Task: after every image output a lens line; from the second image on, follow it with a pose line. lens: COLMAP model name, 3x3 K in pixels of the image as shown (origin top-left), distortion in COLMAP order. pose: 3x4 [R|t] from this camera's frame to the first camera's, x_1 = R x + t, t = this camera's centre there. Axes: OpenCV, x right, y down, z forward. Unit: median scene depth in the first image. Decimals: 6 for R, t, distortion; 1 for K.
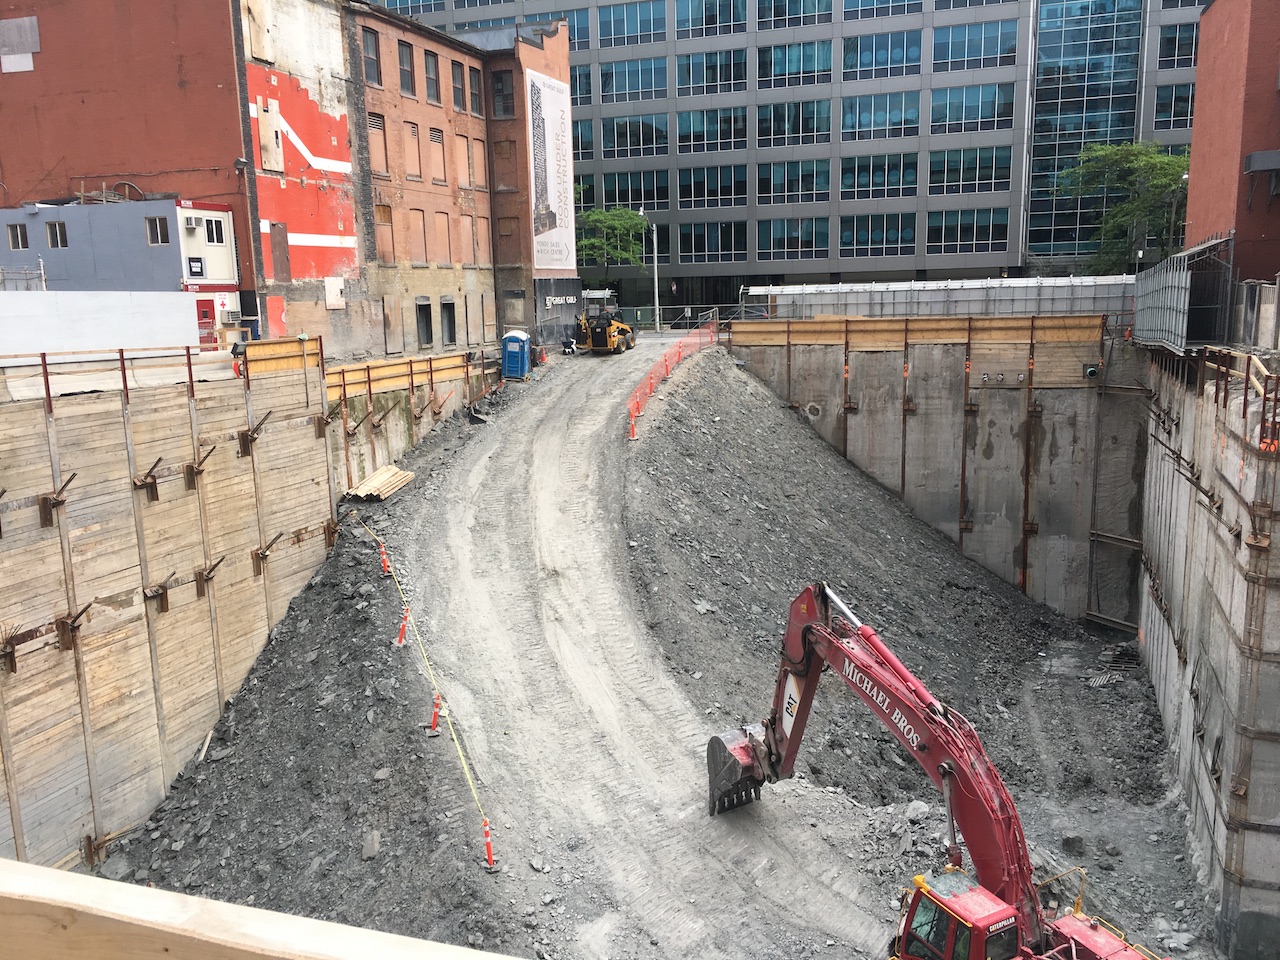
lens RADIAL K [[1077.3, 0, 634.9], [0, 1077.3, 491.0], [0, 0, 1]] dist [0.090644, -0.111041]
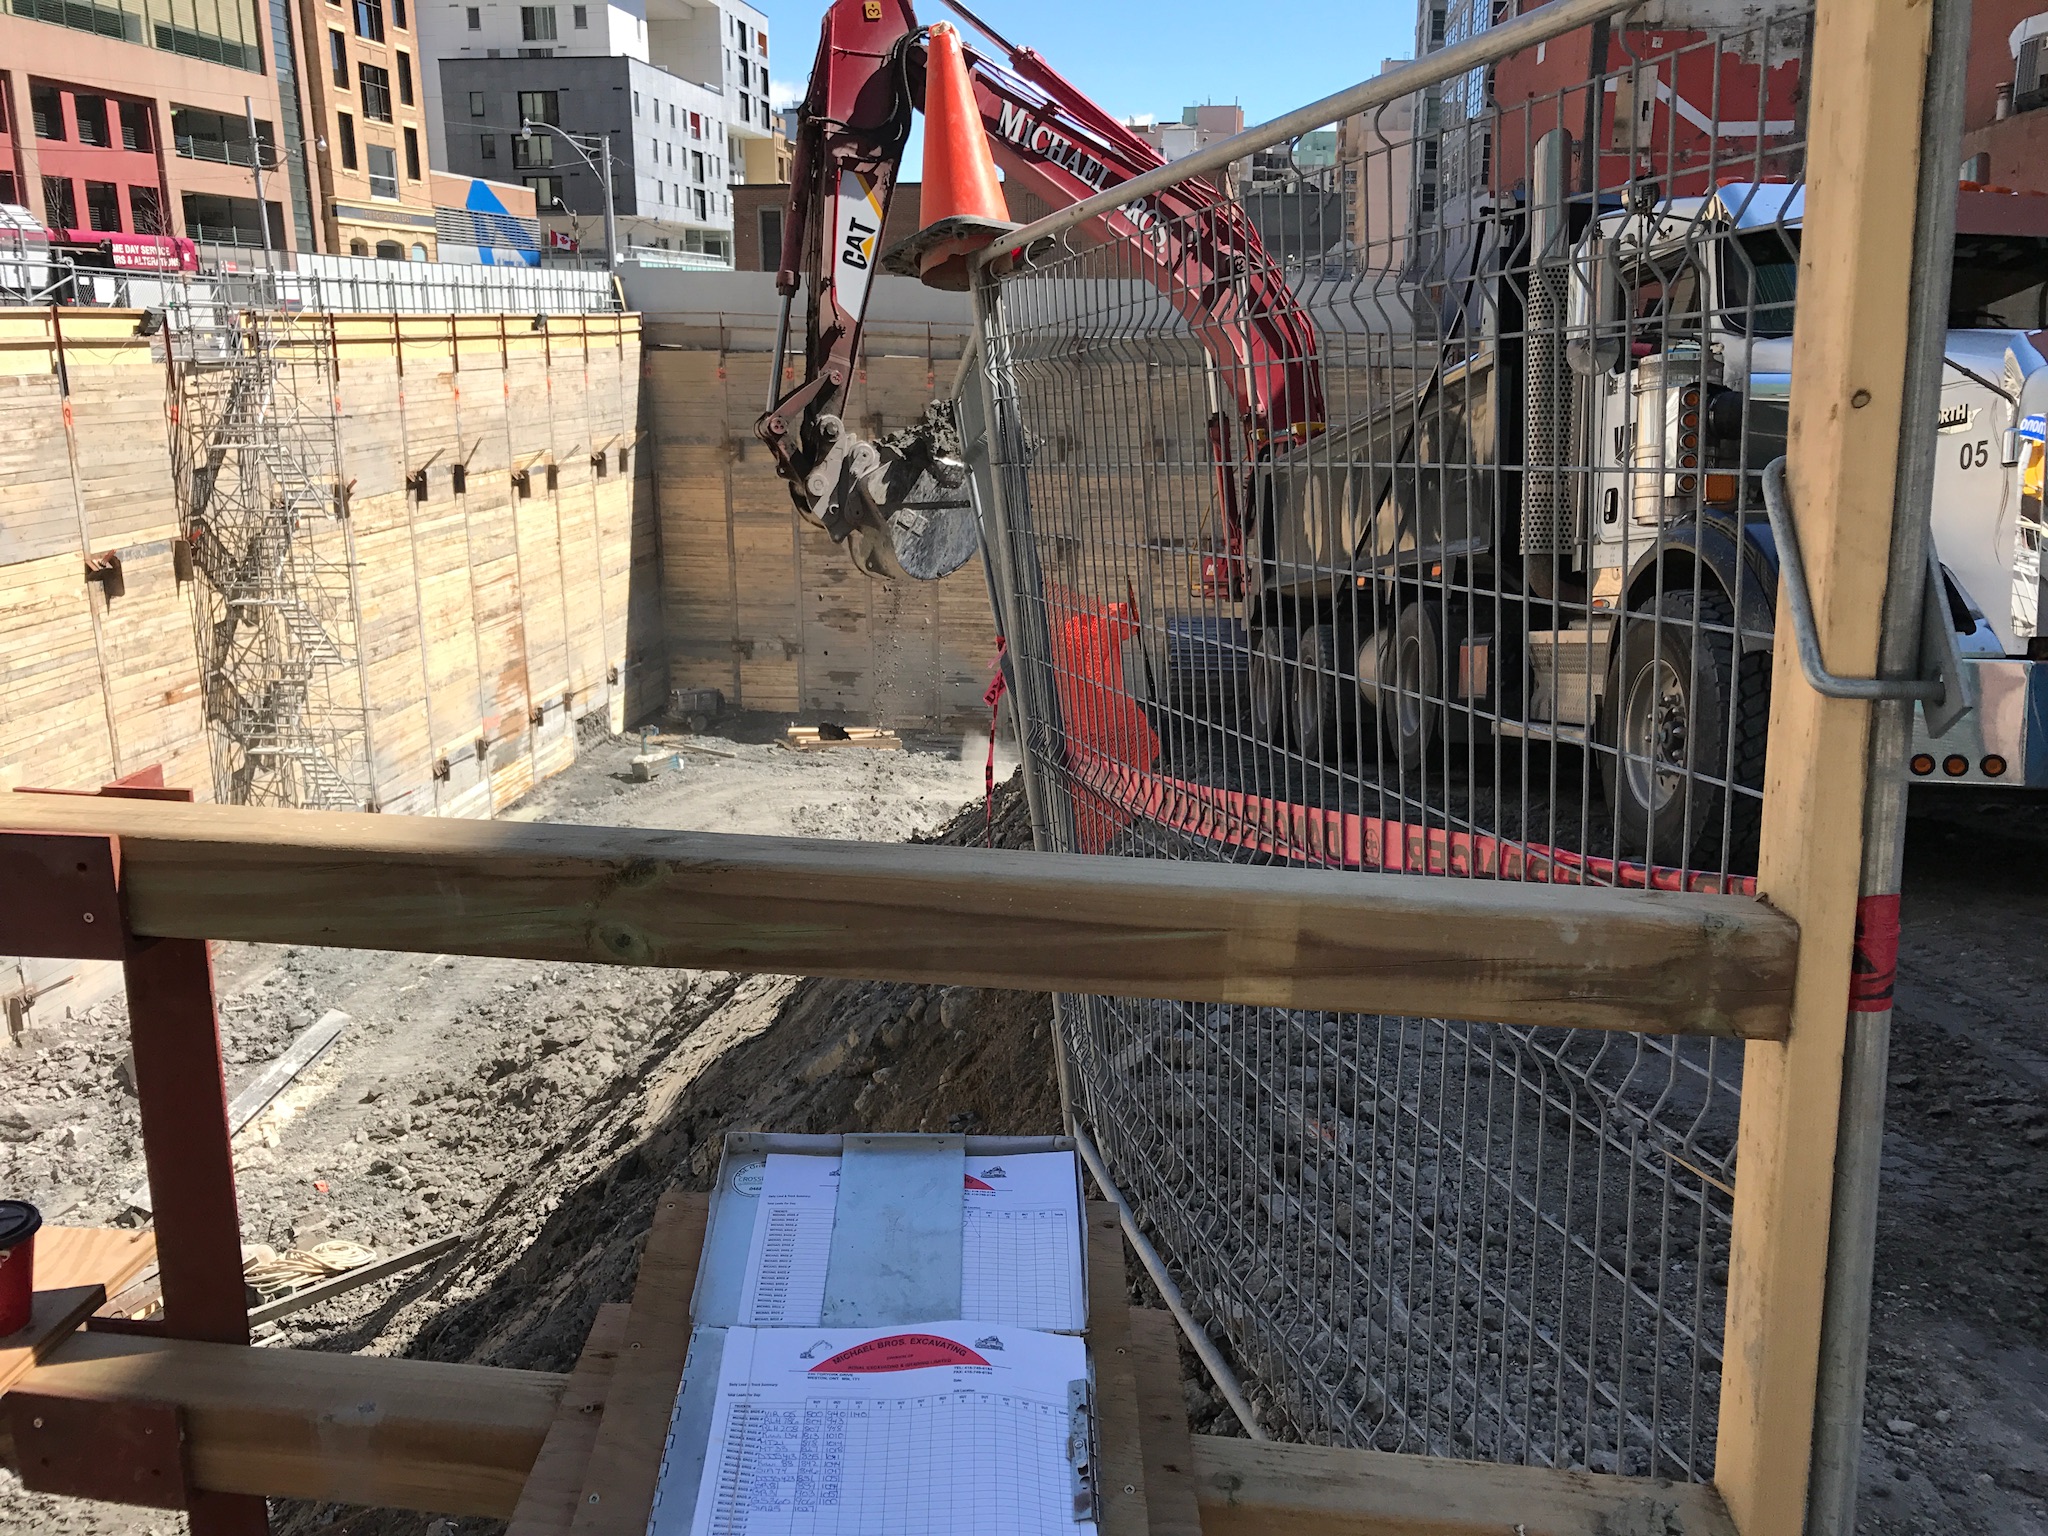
lens RADIAL K [[1671.6, 0, 1017.9], [0, 1671.6, 760.3], [0, 0, 1]] dist [0.001120, 0.007439]
pose [[0.223031, 0.271656, -0.936195, 0.965139], [-0.189459, 0.954152, 0.231731, -0.035340], [0.956223, 0.125687, 0.264273, 0.213228]]
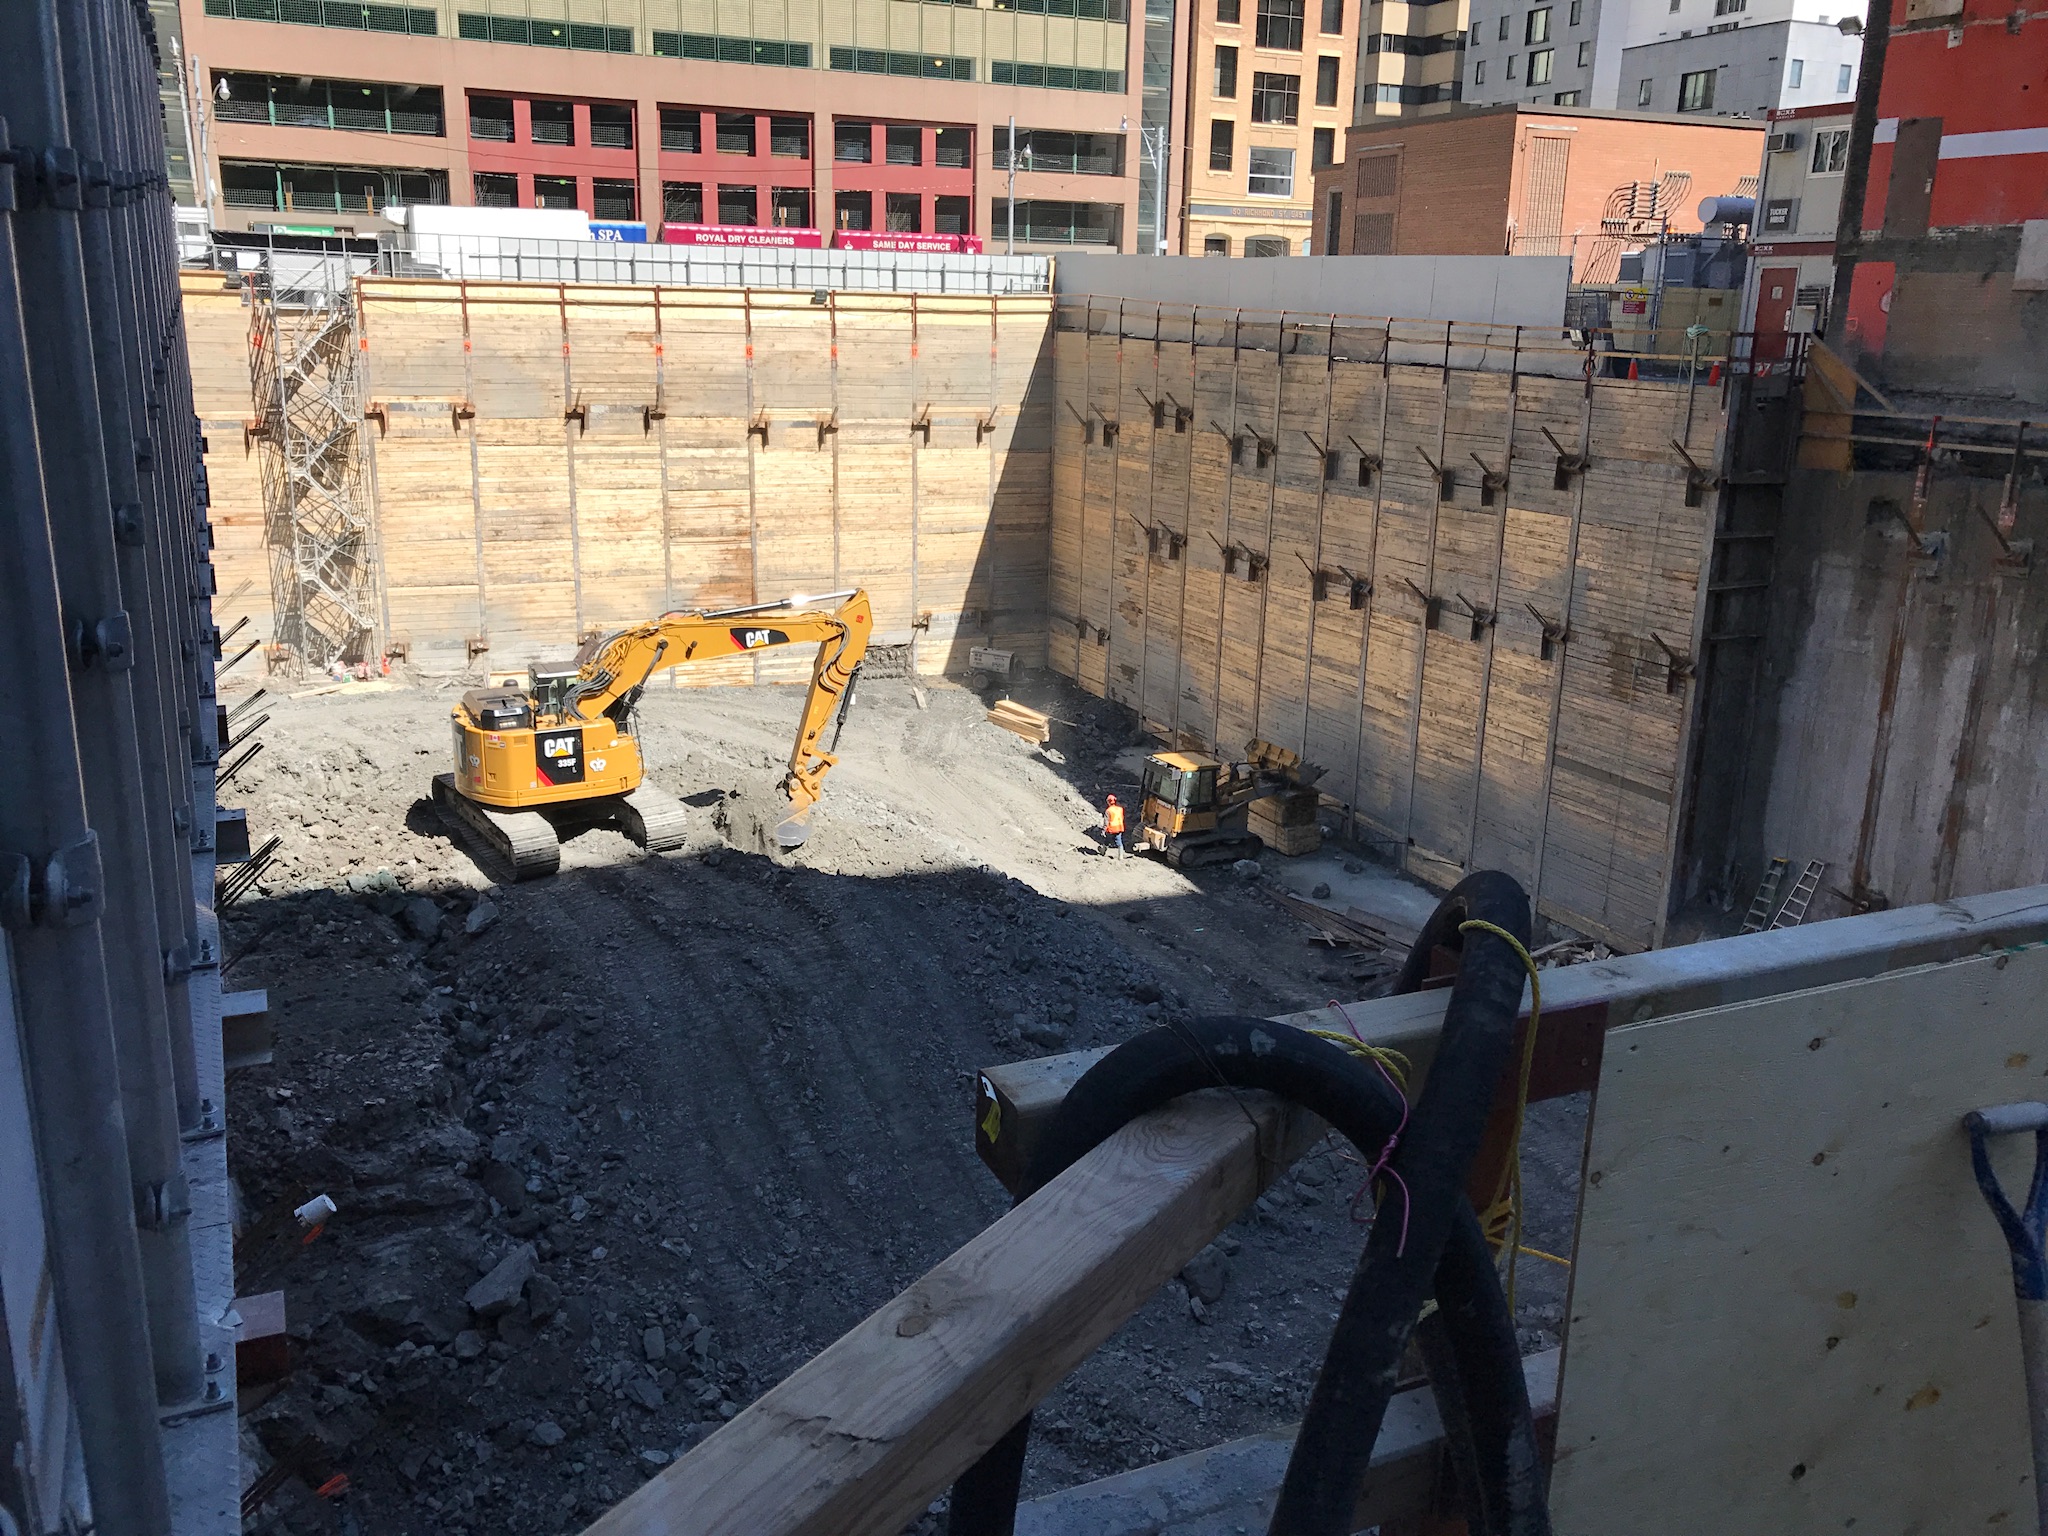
lens RADIAL K [[1703.4, 0, 1016.7], [0, 1703.4, 739.6], [0, 0, 1]] dist [0.016218, -0.006061]
pose [[-0.706178, 0.180601, -0.684613, 0.596291], [-0.139602, 0.912425, 0.384697, -0.228426], [0.694135, 0.367238, -0.619123, 1.309623]]
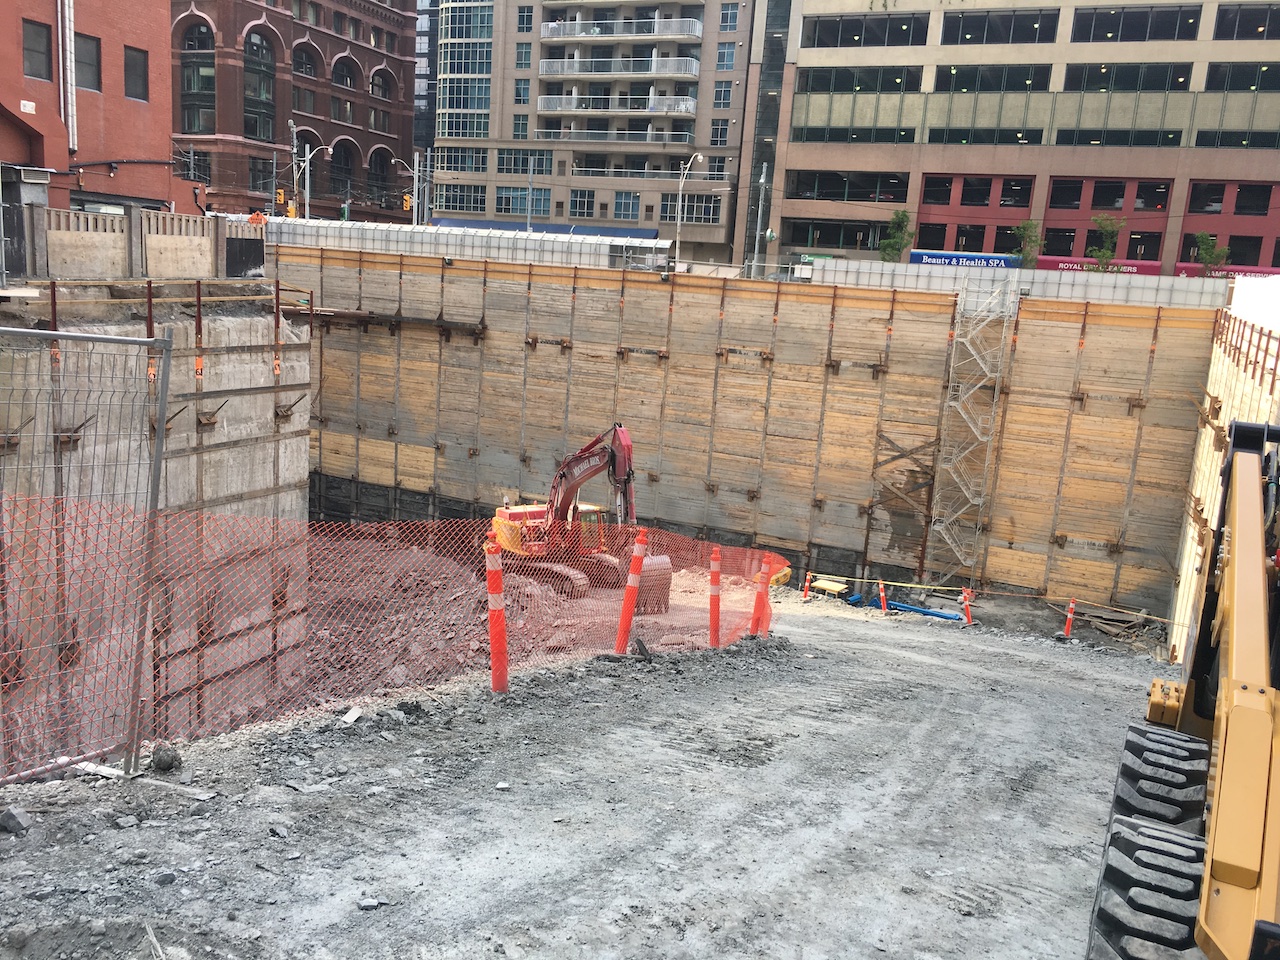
lens RADIAL K [[1084.6, 0, 641.7], [0, 1084.6, 476.6], [0, 0, 1]] dist [0.090105, -0.114862]
pose [[-0.997250, -0.057132, 0.047204, 0.025258], [-0.036252, 0.931604, 0.361663, -0.258321], [-0.064638, 0.358957, -0.931113, 1.505468]]
